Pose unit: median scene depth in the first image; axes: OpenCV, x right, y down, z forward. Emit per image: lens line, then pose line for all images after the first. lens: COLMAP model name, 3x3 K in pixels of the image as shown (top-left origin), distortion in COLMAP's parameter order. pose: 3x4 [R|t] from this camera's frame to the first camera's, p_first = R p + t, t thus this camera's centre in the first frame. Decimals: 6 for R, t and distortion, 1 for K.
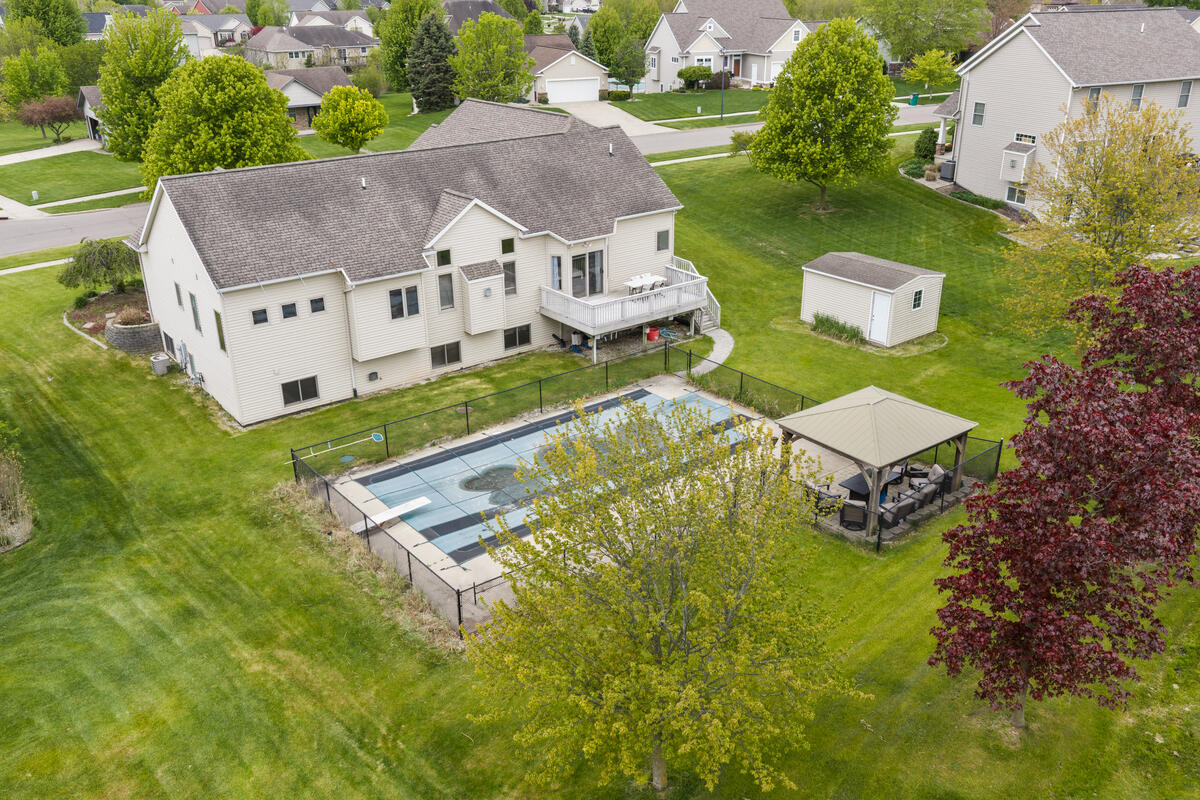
lens RADIAL K [[994.0, 0, 600.0], [0, 994.0, 400.0], [0, 0, 1]] dist [0.011947, -0.016480]
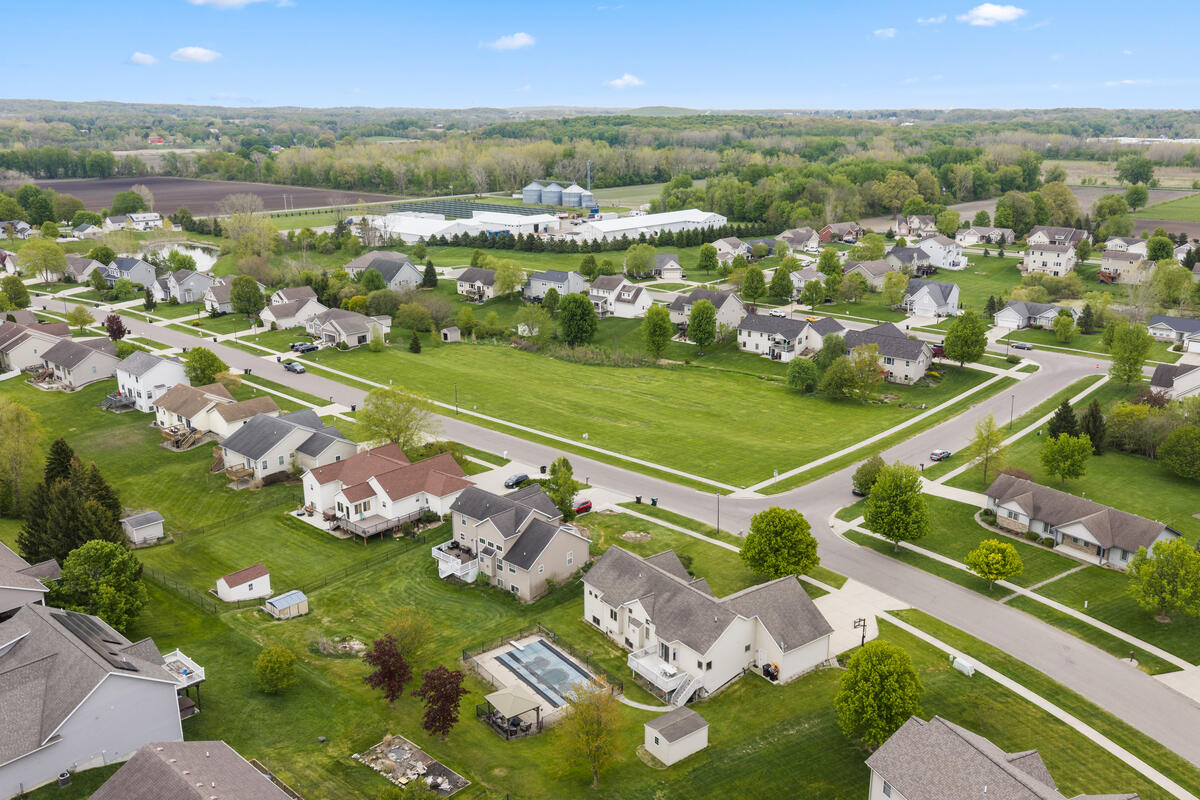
lens RADIAL K [[994.0, 0, 600.0], [0, 994.0, 400.0], [0, 0, 1]] dist [0.011947, -0.016480]
pose [[-0.036491, 0.284967, -0.957842, 2.407933], [-0.377533, 0.883520, 0.277238, -1.441784], [0.925277, 0.371734, 0.075345, 0.502762]]
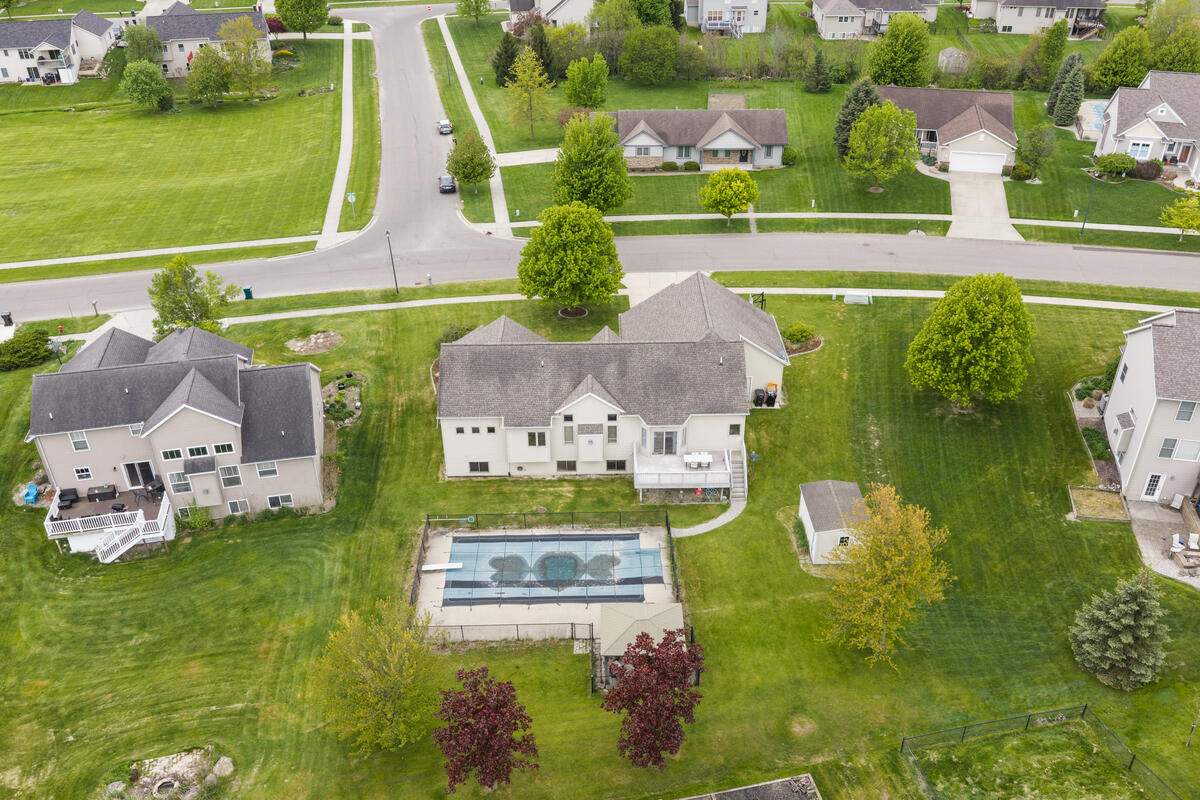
lens RADIAL K [[994.0, 0, 600.0], [0, 994.0, 400.0], [0, 0, 1]] dist [0.011947, -0.016480]
pose [[0.791073, 0.325153, -0.518149, 0.794116], [-0.230606, 0.943056, 0.239721, -0.616126], [0.566590, -0.070148, 0.821009, -0.400891]]
